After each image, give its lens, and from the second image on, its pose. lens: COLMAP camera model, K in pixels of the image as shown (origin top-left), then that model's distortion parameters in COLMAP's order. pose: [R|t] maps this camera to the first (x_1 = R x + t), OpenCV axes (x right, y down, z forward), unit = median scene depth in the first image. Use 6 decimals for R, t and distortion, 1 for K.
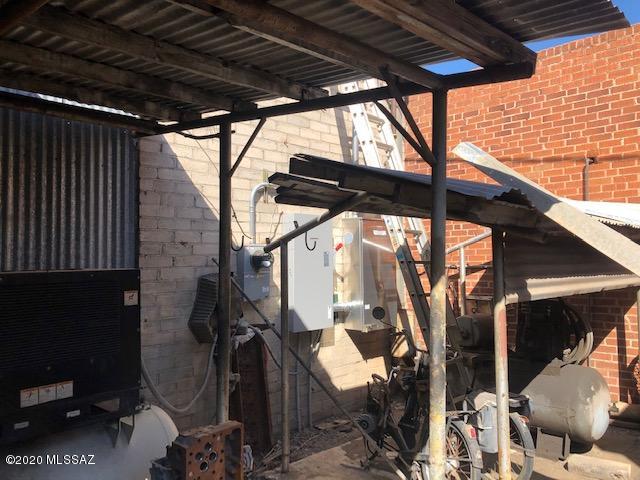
lens RADIAL K [[520.5, 0, 318.9], [0, 520.5, 237.7], [0, 0, 1]] dist [0.049477, -0.070845]
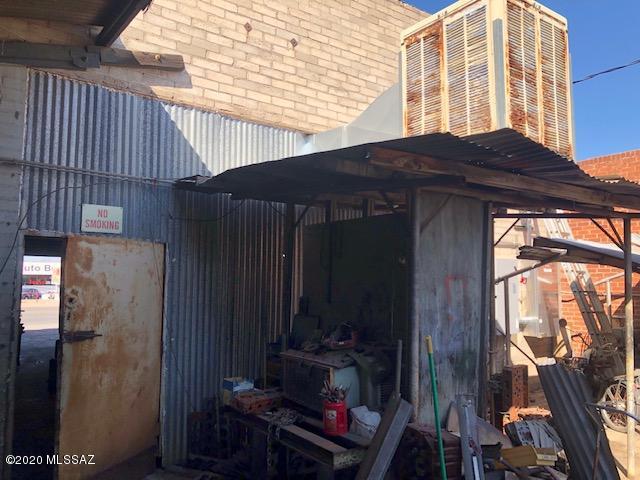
lens RADIAL K [[509.2, 0, 316.9], [0, 509.2, 236.6], [0, 0, 1]] dist [0.046703, -0.064128]
pose [[0.984492, -0.008165, -0.175242, -0.411504], [-0.001490, 0.998491, -0.054893, -0.039506], [0.175426, 0.054303, 0.982994, -0.842867]]
